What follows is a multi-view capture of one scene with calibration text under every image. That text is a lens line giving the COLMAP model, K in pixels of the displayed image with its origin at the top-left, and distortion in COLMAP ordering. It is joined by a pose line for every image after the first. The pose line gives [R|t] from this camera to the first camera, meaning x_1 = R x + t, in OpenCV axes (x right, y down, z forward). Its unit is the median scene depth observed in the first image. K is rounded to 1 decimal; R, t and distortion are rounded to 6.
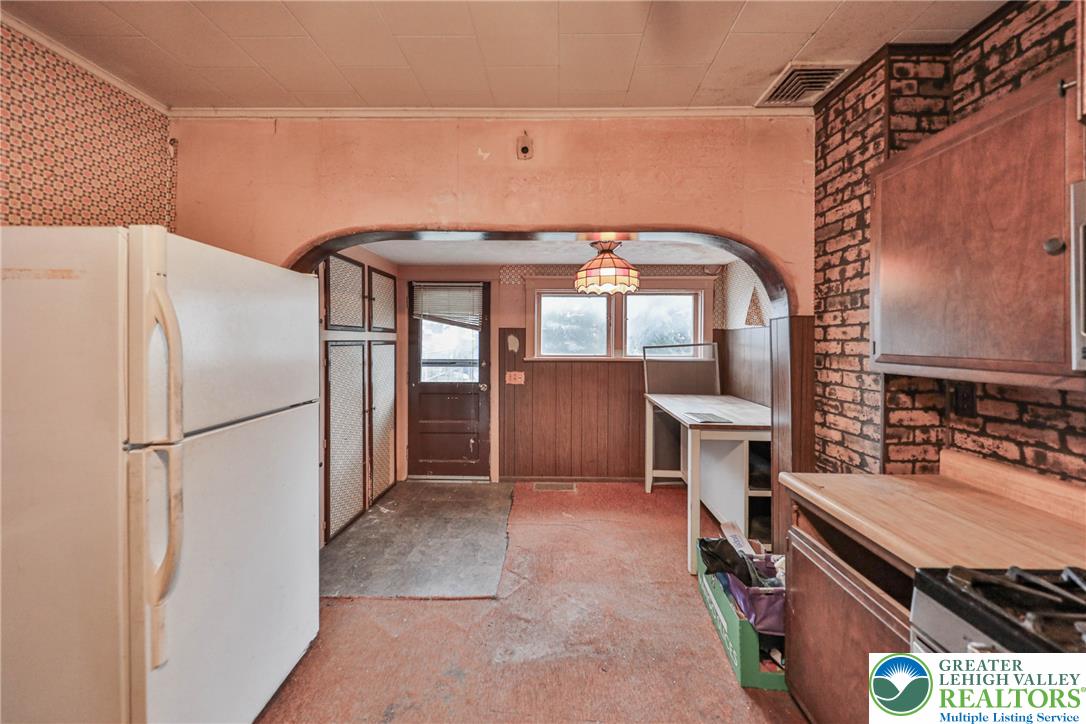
lens RADIAL K [[368.0, 0, 554.2], [0, 368.0, 341.4], [0, 0, 1]] dist [0.003739, -0.000967]
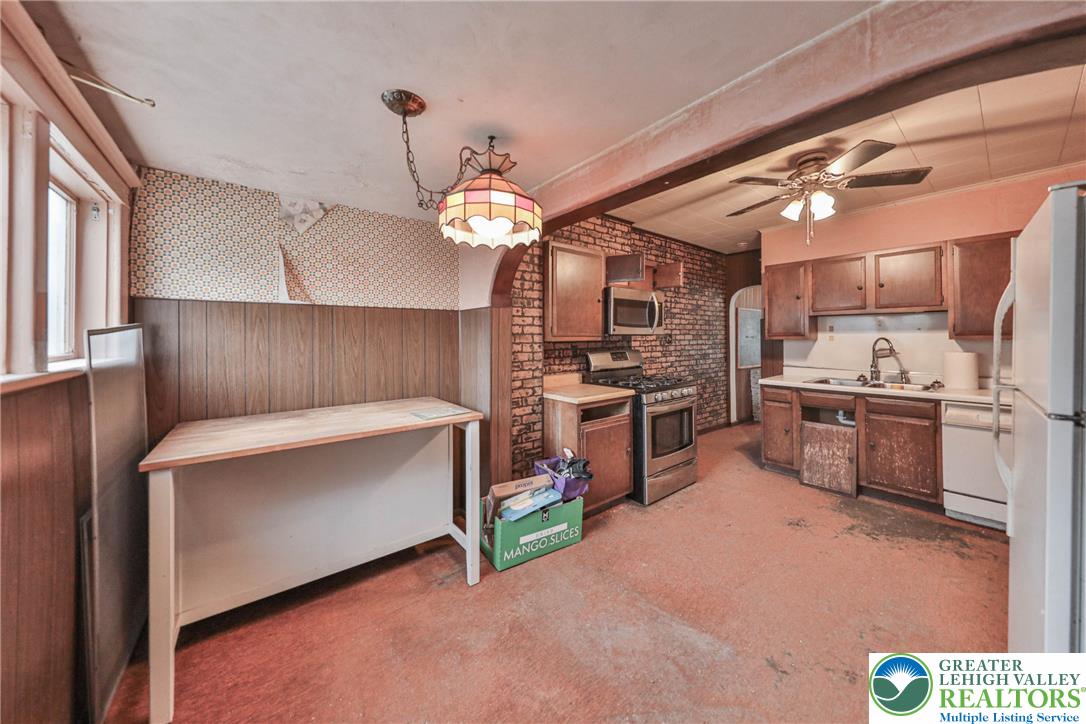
lens RADIAL K [[368.0, 0, 559.1], [0, 368.0, 334.5], [0, 0, 1]] dist [0.003739, -0.000967]
pose [[-0.647878, 0.000272, 0.761744, -0.442387], [-0.000754, 0.999999, -0.000998, 0.029885], [-0.761744, -0.001221, -0.647877, 1.441509]]
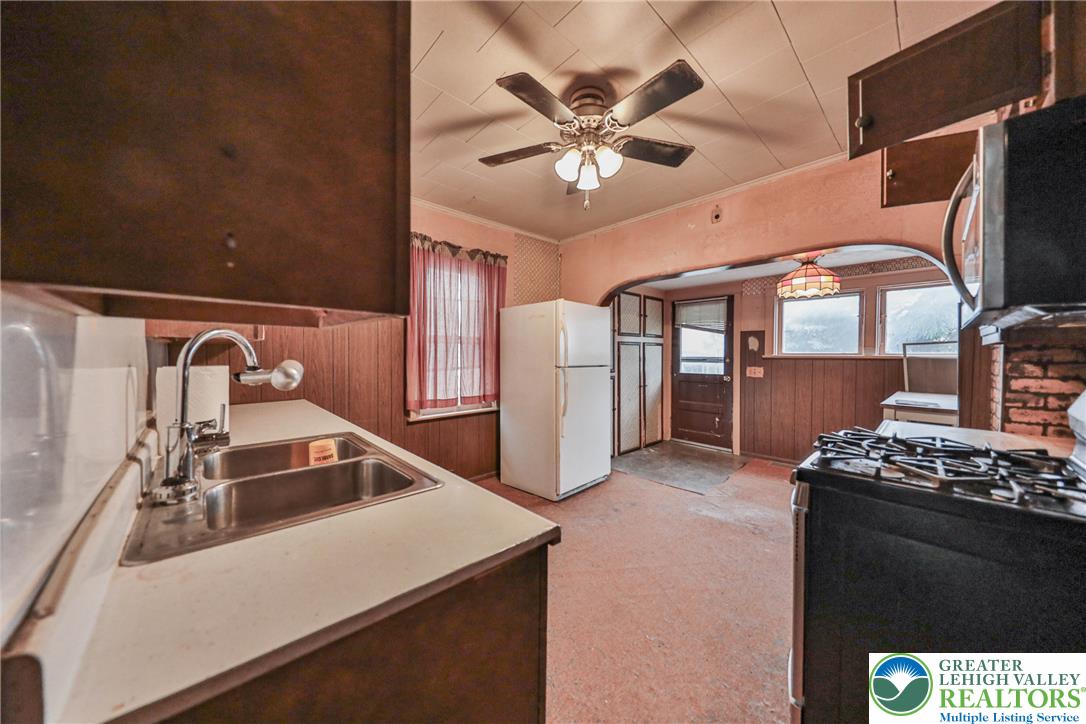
lens RADIAL K [[368.0, 0, 542.4], [0, 368.0, 358.0], [0, 0, 1]] dist [0.003739, -0.000967]
pose [[0.690991, 0.005422, -0.722843, 0.474600], [-0.001238, 0.999979, 0.006317, 0.076540], [0.722862, -0.003470, 0.690983, -0.568427]]
